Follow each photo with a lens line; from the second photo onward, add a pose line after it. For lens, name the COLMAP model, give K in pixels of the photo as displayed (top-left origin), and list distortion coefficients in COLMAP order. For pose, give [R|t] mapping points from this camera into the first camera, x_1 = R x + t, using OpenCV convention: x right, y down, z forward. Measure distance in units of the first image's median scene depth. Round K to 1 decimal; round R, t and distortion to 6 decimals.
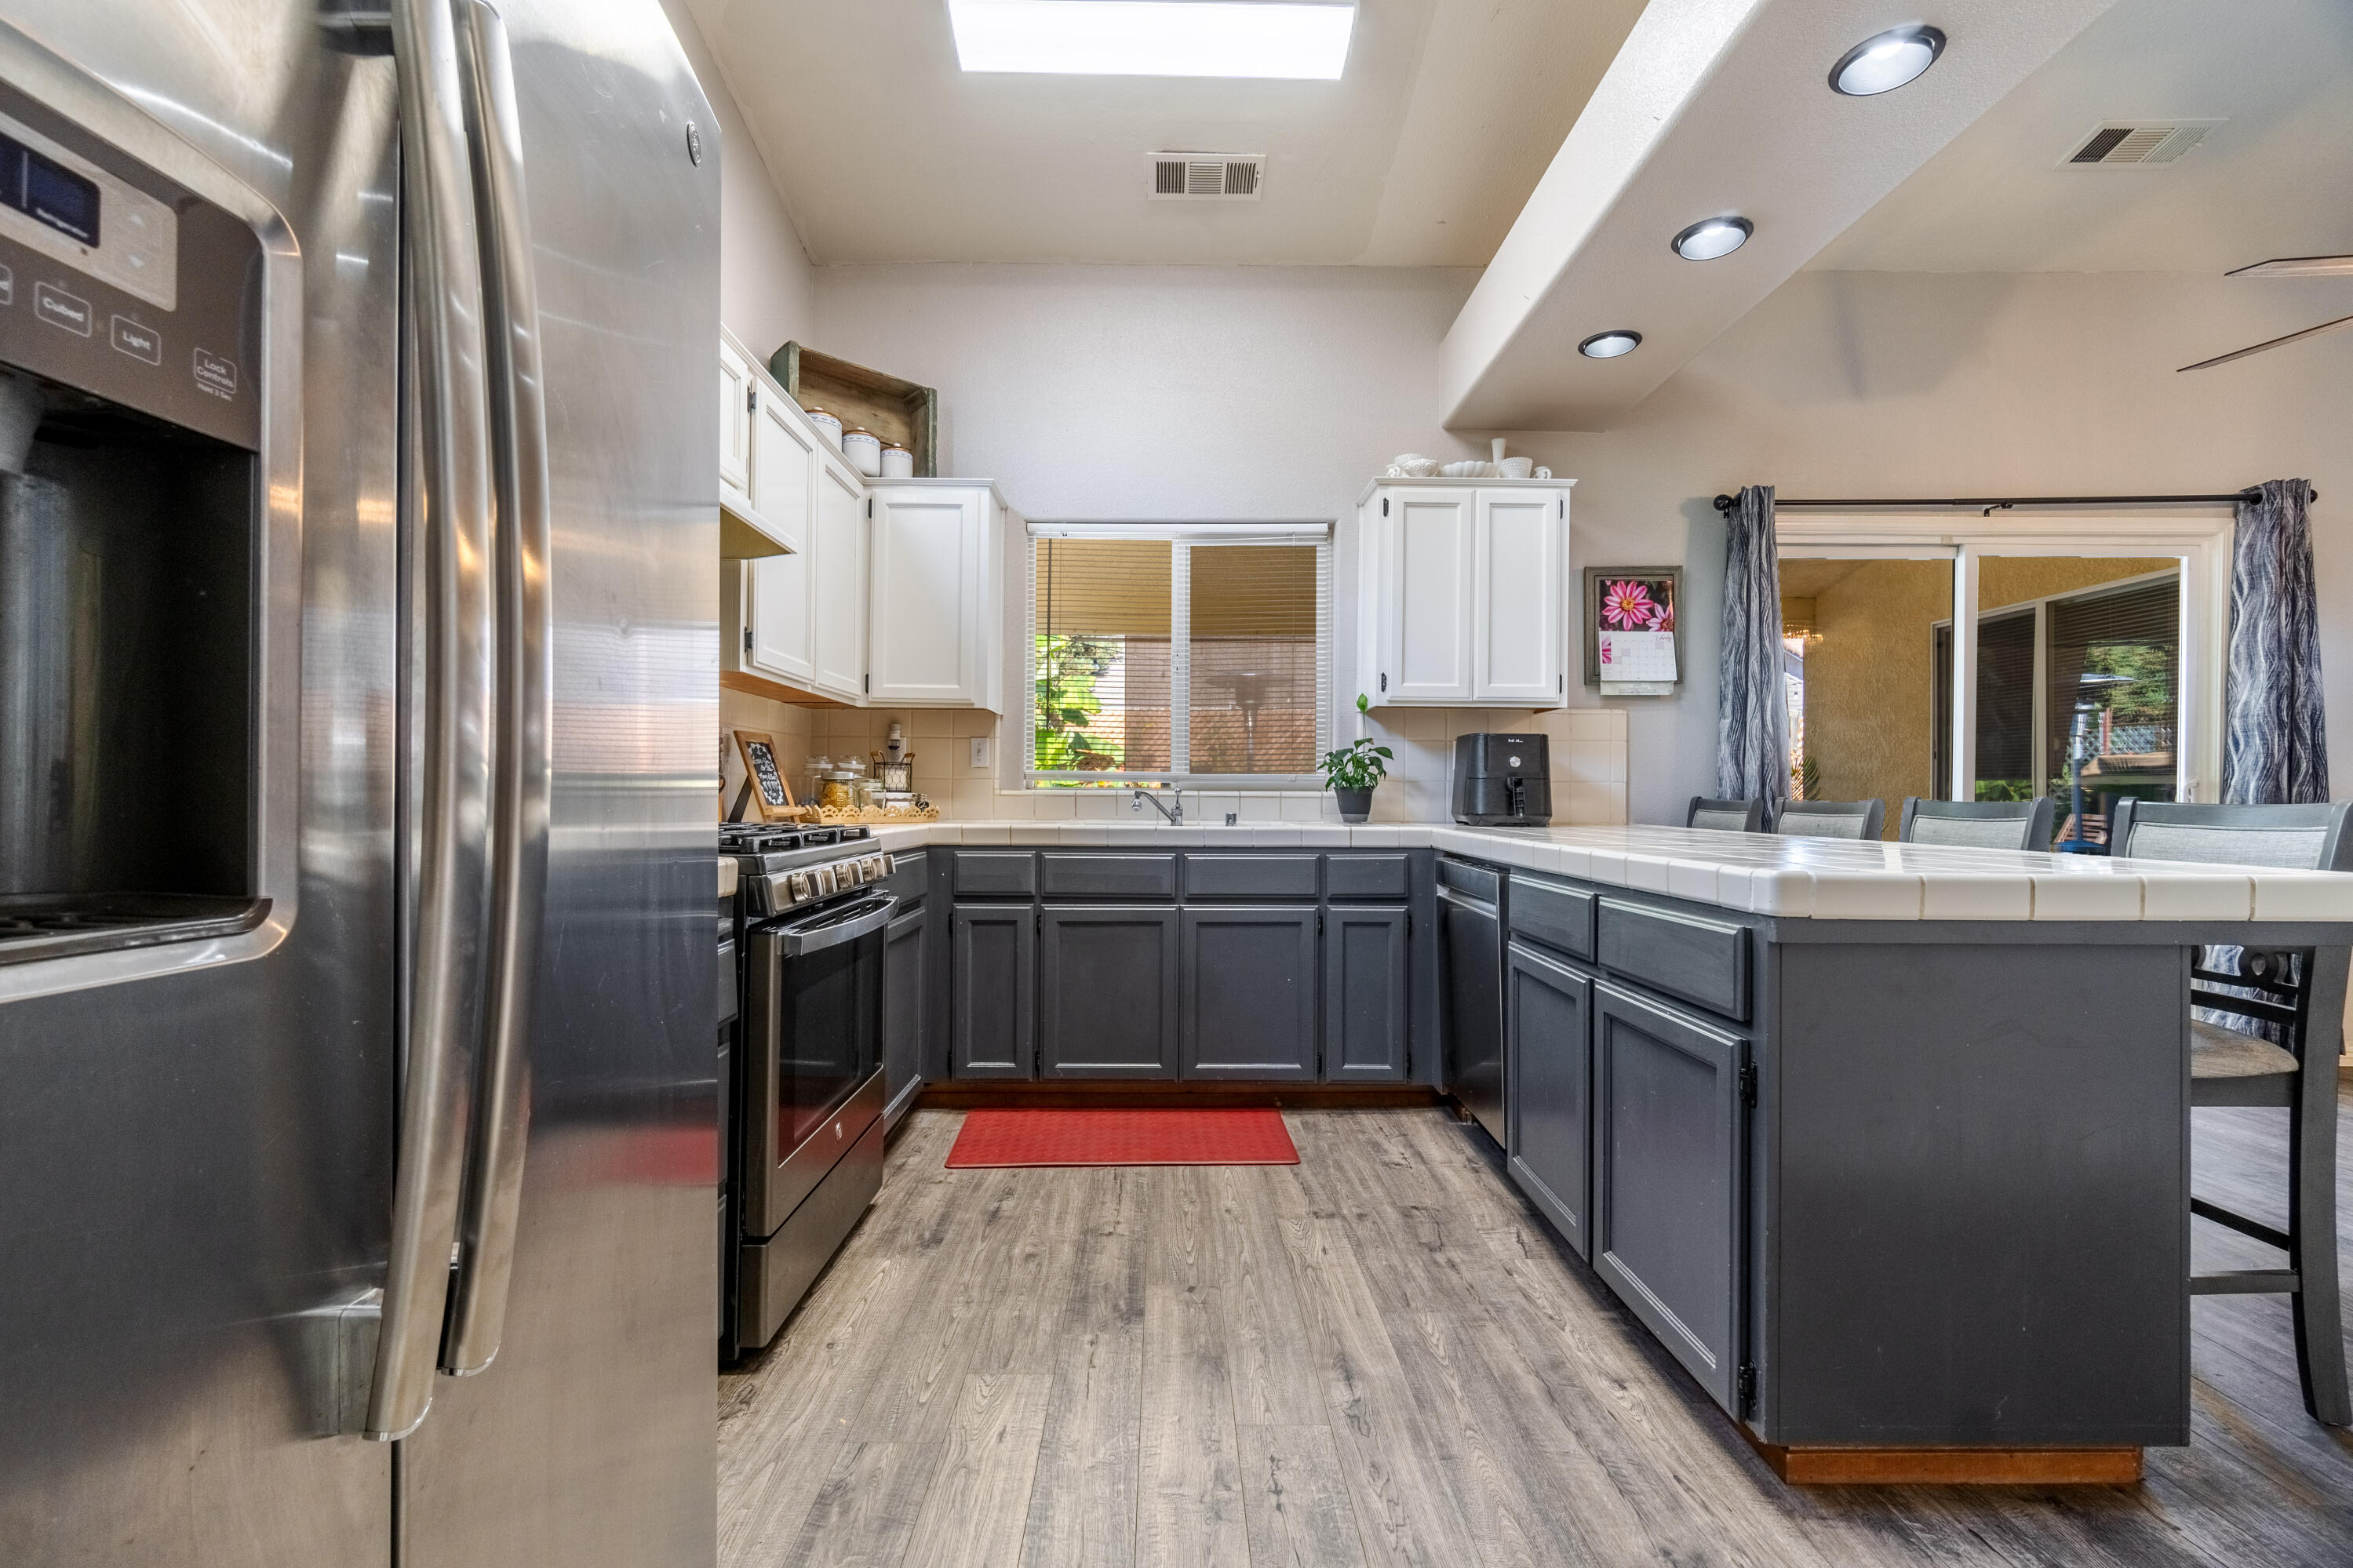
lens RADIAL K [[1012.5, 0, 1168.8], [0, 1012.5, 785.5], [0, 0, 1]] dist [-0.005376, 0.001712]
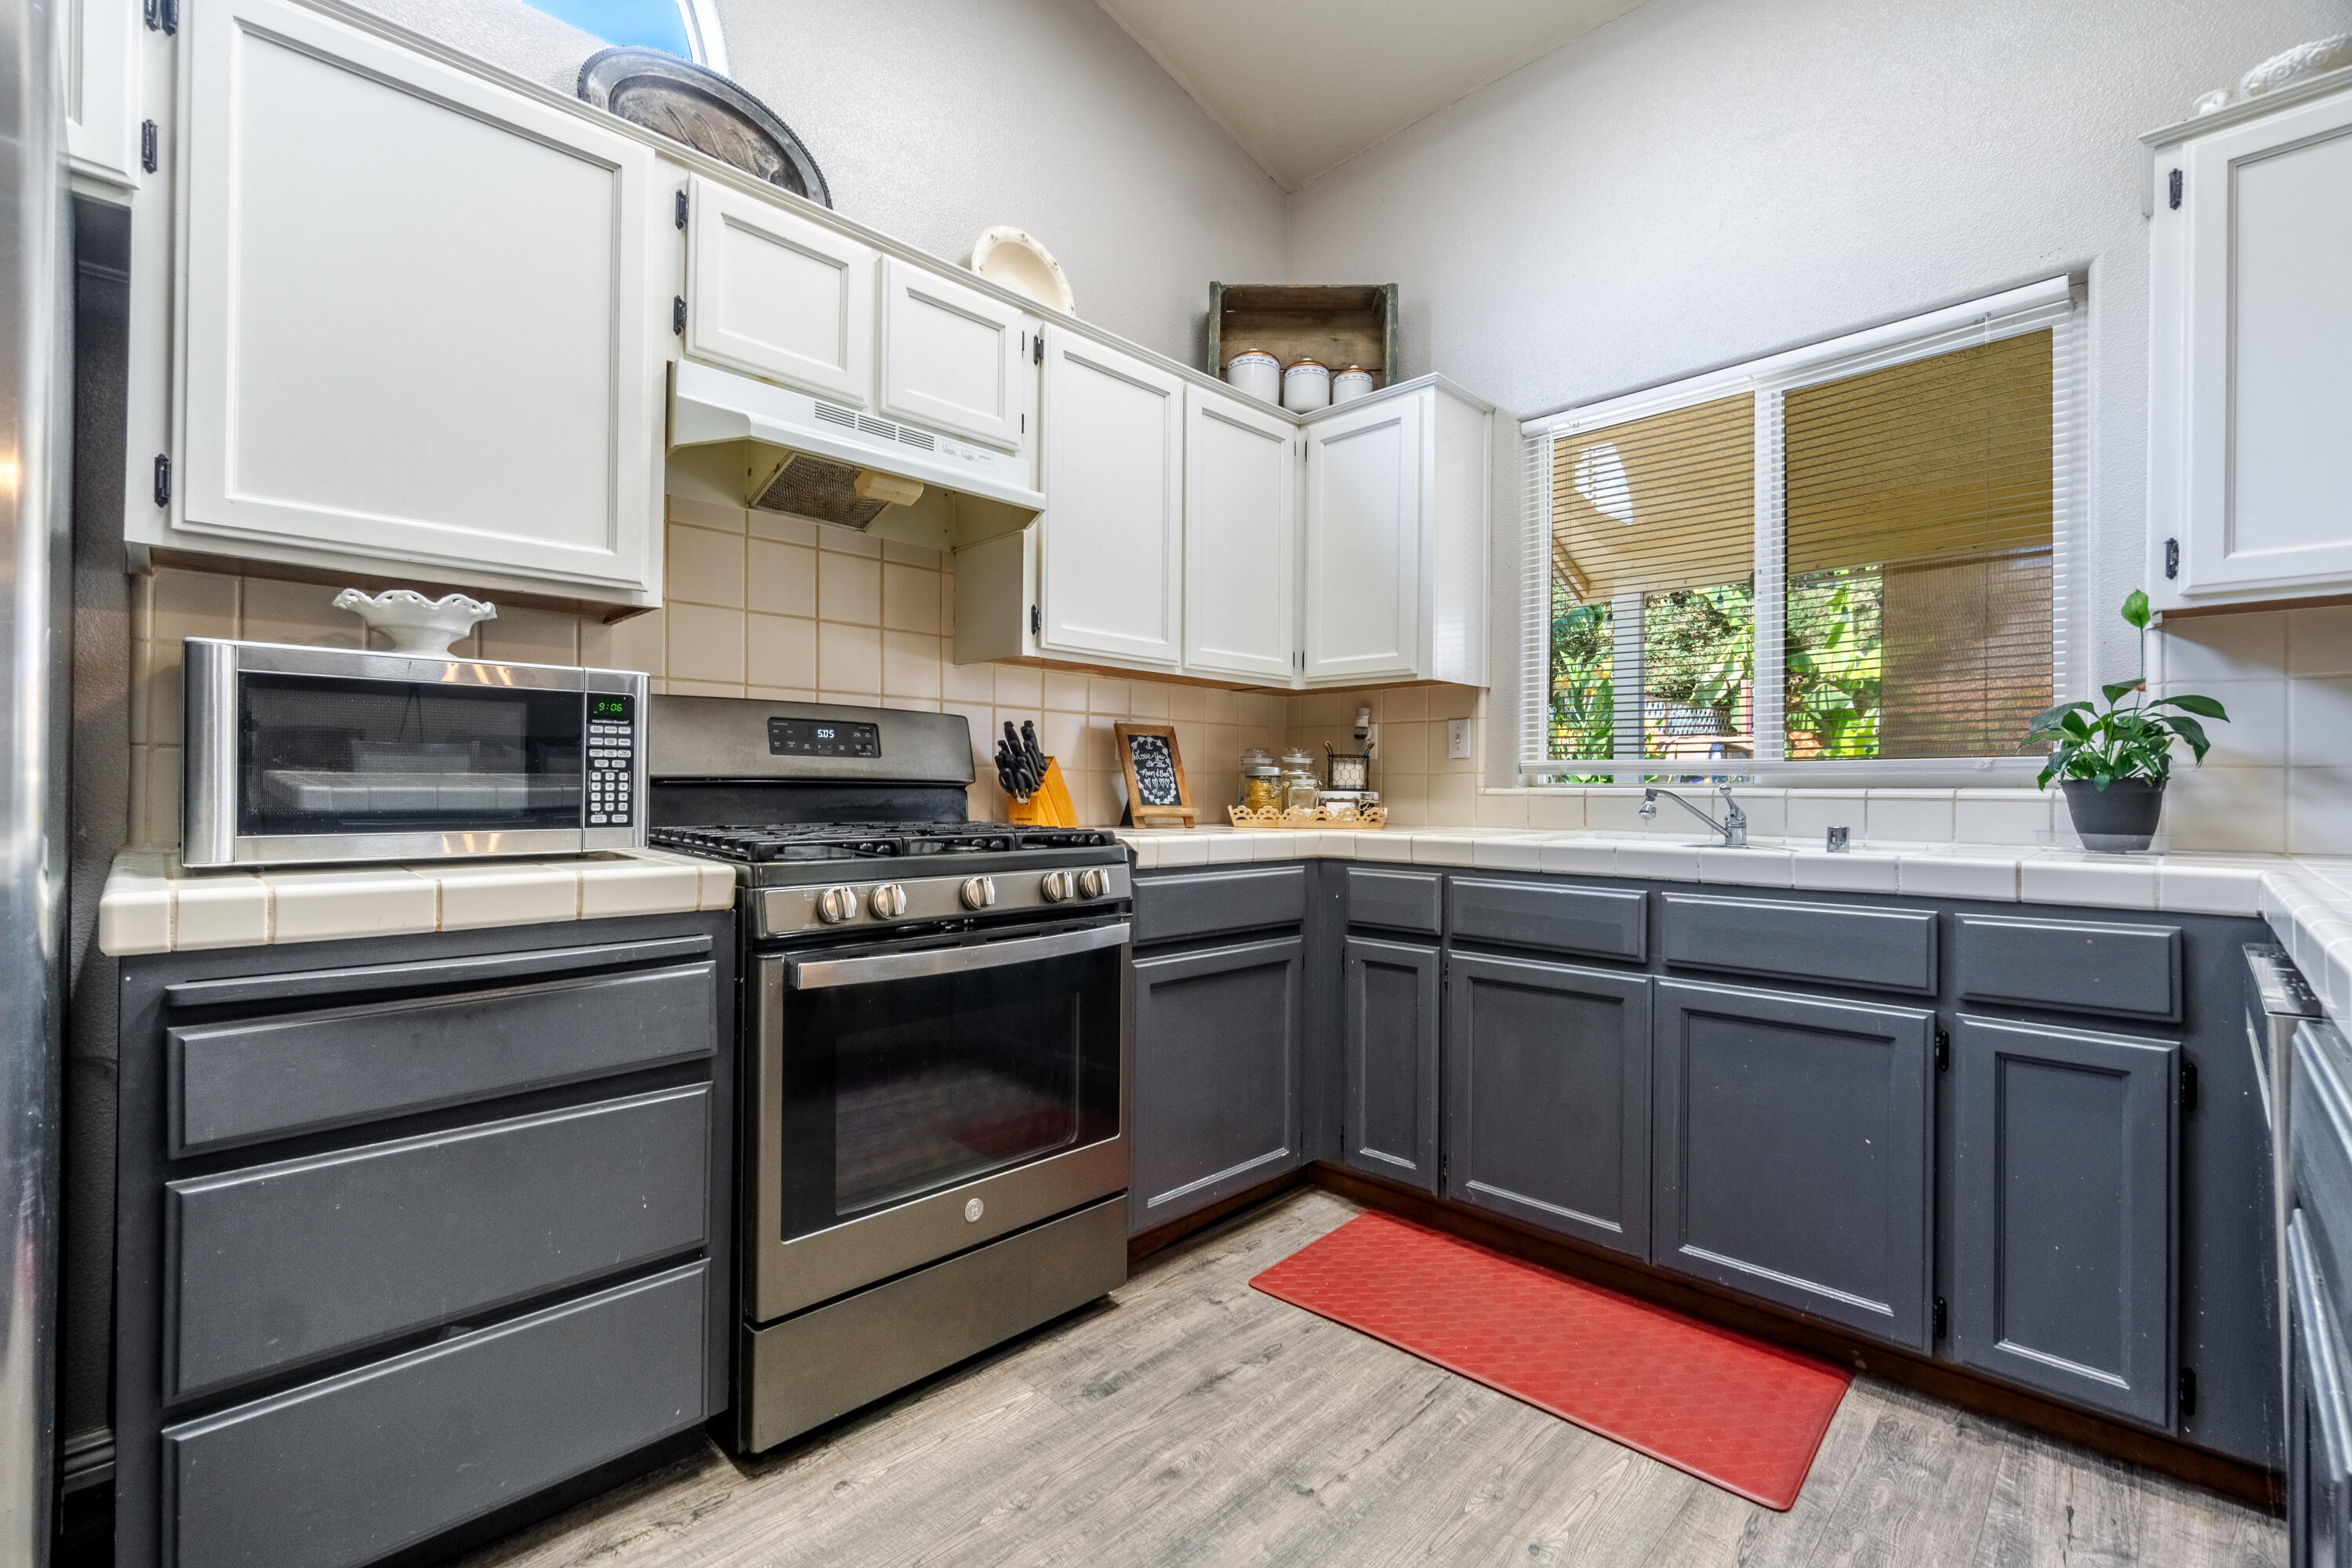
lens RADIAL K [[1012.2, 0, 1168.2], [0, 1012.2, 786.3], [0, 0, 1]] dist [-0.005376, 0.001712]
pose [[0.701518, -0.003917, -0.712641, 0.225022], [0.004670, 0.999989, -0.000900, 0.003196], [0.712637, -0.002697, 0.701528, 0.340911]]
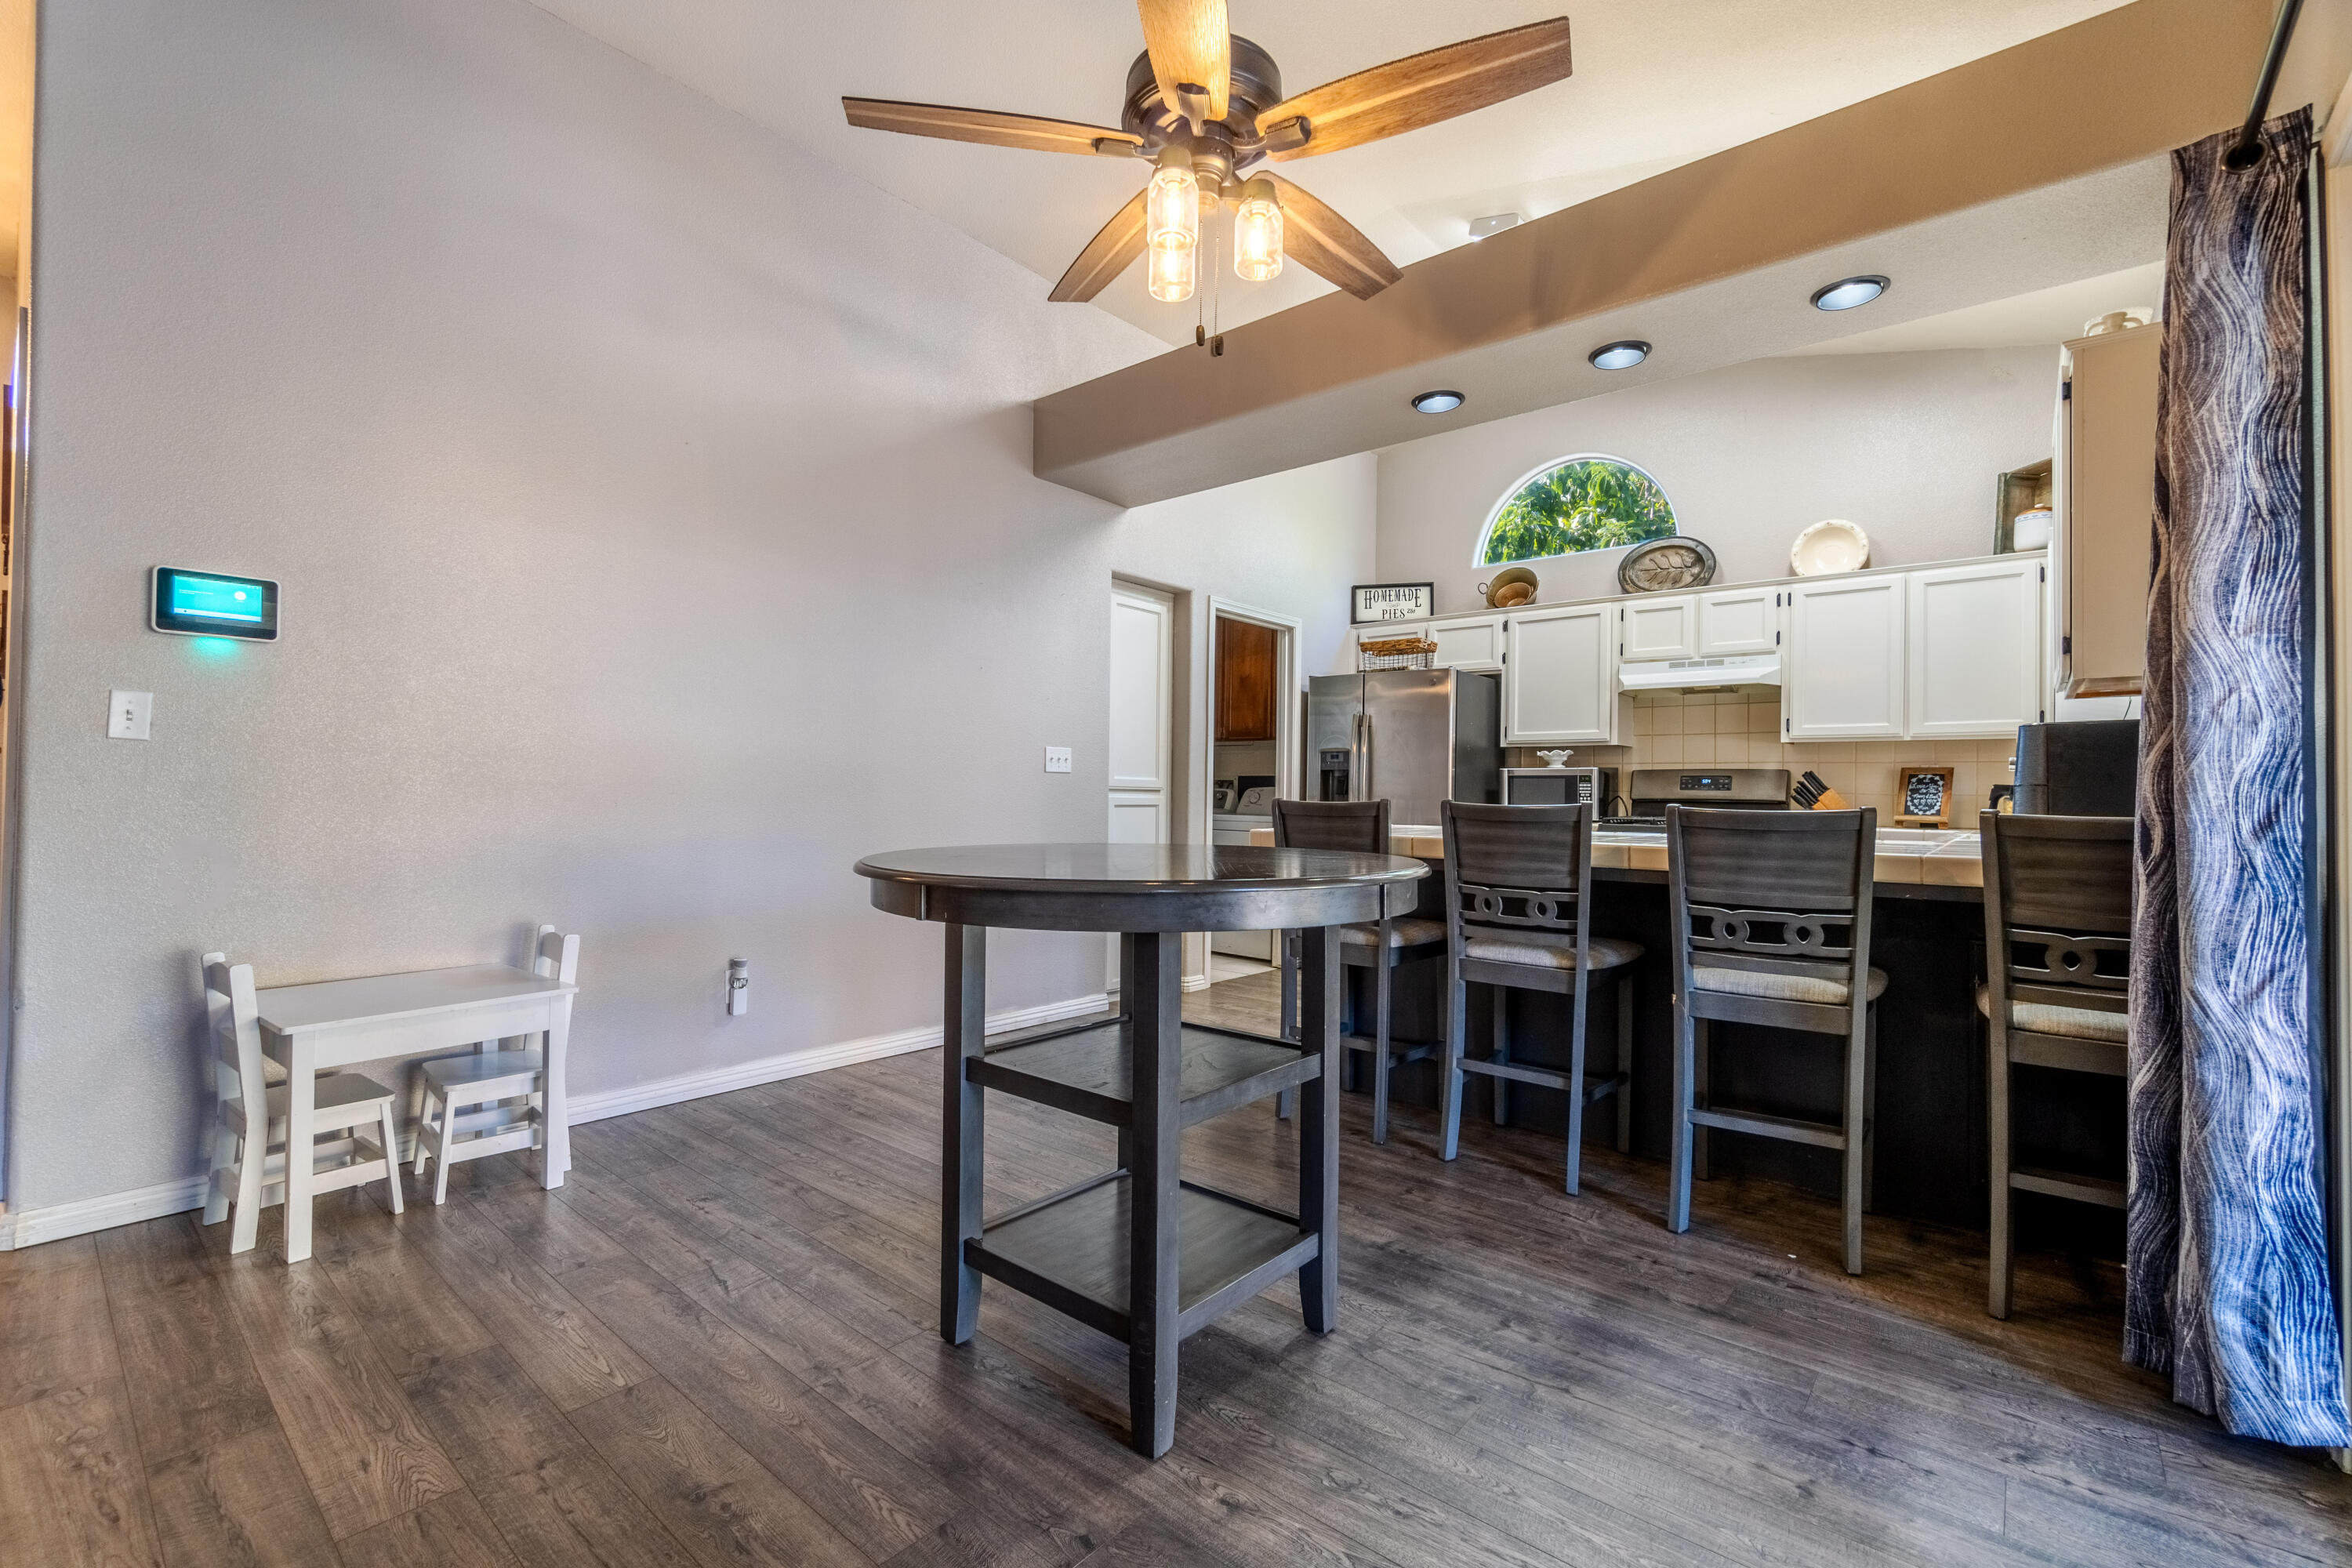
lens RADIAL K [[1012.2, 0, 1168.6], [0, 1012.2, 788.6], [0, 0, 1]] dist [-0.005376, 0.001712]
pose [[-0.653072, -0.018396, -0.757073, 1.338081], [-0.009577, 0.999826, -0.016033, 0.013245], [0.757236, -0.003220, -0.653134, 1.014619]]
